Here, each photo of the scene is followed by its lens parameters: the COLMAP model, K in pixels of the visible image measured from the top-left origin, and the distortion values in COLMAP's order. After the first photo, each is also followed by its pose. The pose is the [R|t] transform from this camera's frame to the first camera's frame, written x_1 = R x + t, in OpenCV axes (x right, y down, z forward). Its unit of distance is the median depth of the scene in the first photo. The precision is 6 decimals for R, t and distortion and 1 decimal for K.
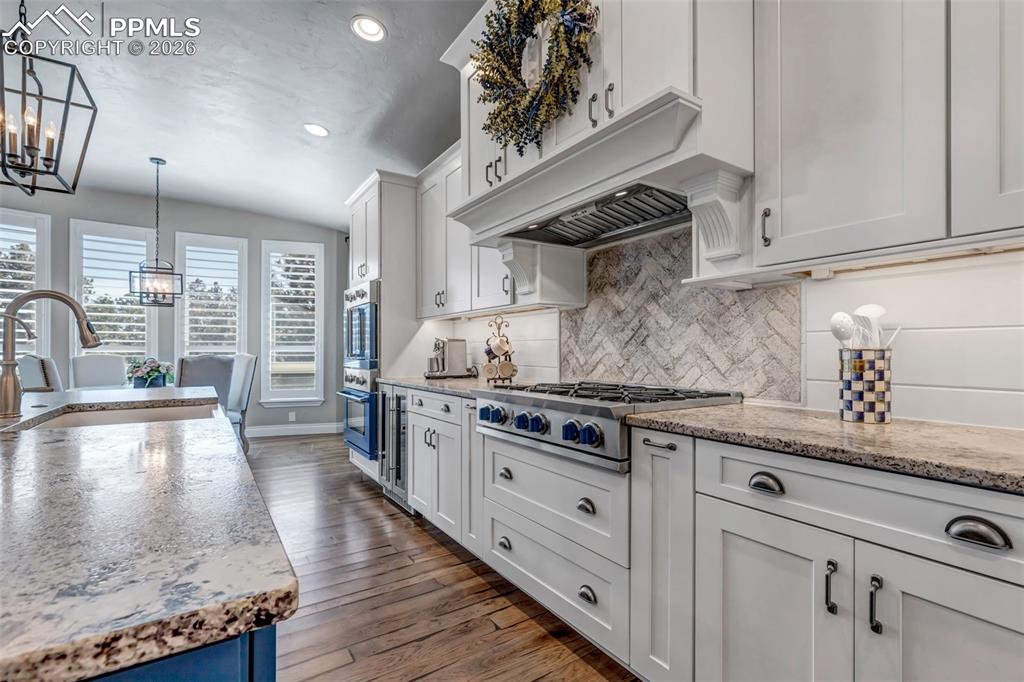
lens RADIAL K [[472.2, 0, 510.8], [0, 472.2, 353.1], [0, 0, 1]] dist [-0.000255, -0.000012]
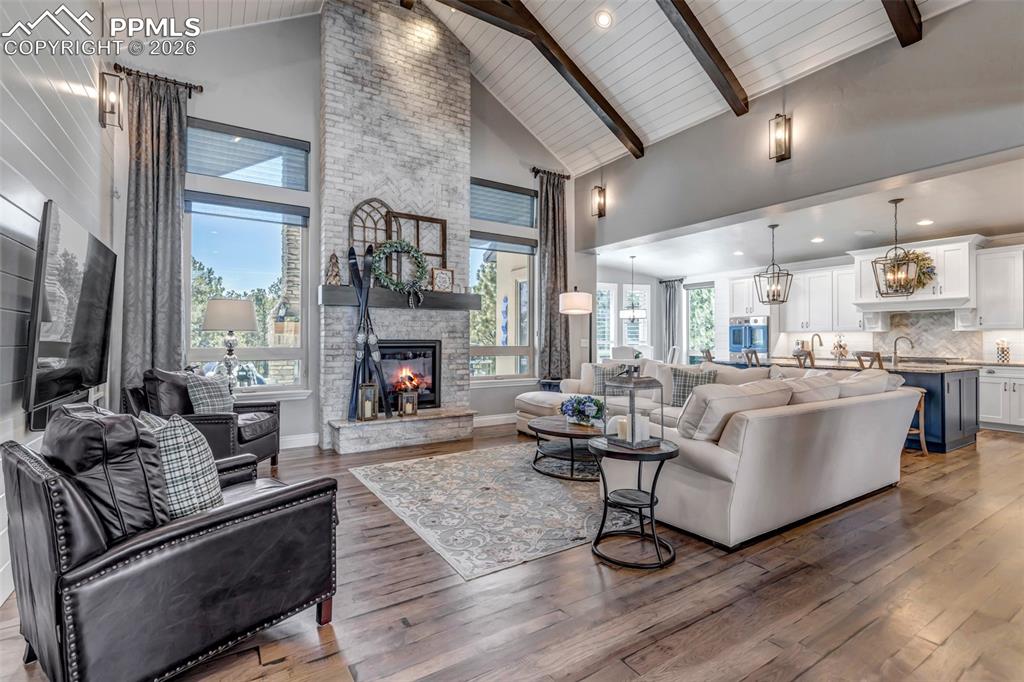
lens RADIAL K [[472.2, 0, 512.0], [0, 472.2, 341.0], [0, 0, 1]] dist [0.012598, 0.000110]
pose [[0.999788, 0.005323, -0.019874, -2.808697], [-0.005321, 0.999986, 0.000174, -0.031439], [0.019874, -0.000069, 0.999802, -2.679260]]
